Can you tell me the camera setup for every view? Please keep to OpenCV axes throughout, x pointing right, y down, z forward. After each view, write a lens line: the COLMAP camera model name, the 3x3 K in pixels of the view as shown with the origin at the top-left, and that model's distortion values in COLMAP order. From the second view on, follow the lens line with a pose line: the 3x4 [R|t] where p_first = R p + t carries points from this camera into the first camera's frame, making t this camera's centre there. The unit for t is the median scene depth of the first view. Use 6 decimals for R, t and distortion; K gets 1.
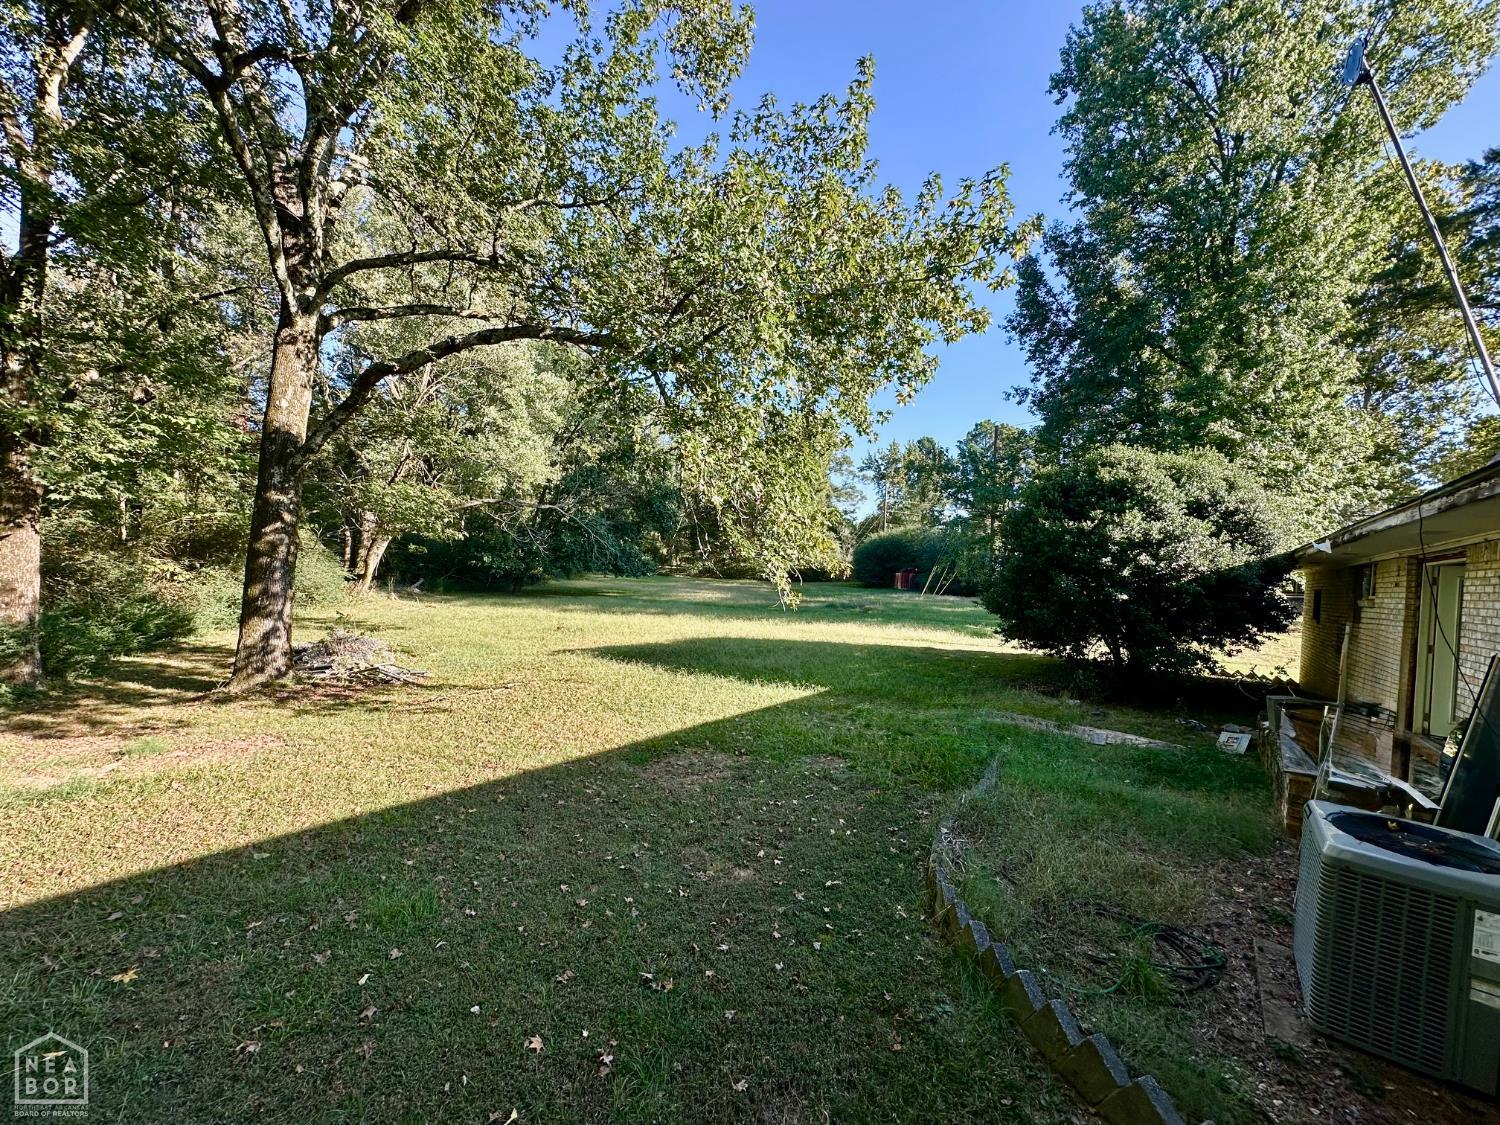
lens RADIAL K [[599.1, 0, 749.4], [0, 599.1, 564.0], [0, 0, 1]] dist [-0.002578, 0.000607]
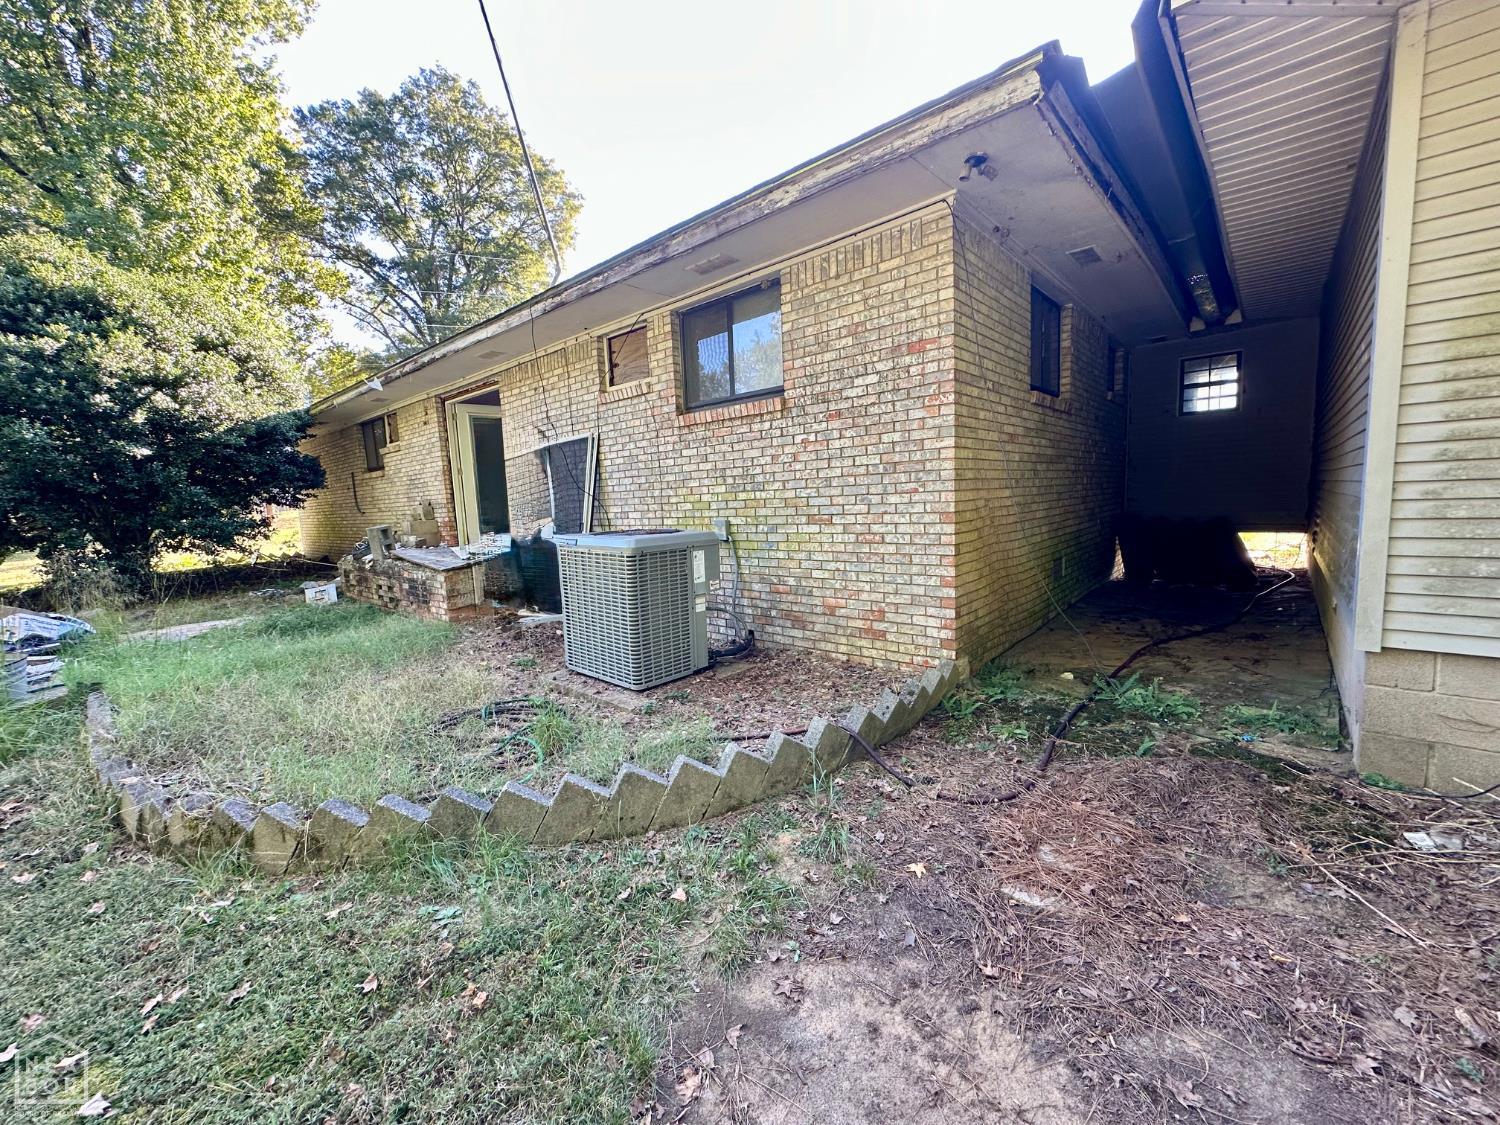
lens RADIAL K [[599.1, 0, 751.5], [0, 599.1, 559.1], [0, 0, 1]] dist [-0.002578, 0.000607]
pose [[0.067529, -0.175345, 0.982188, -0.060104], [0.055011, 0.983592, 0.171814, 0.093841], [-0.996200, 0.042428, 0.076067, 0.198839]]
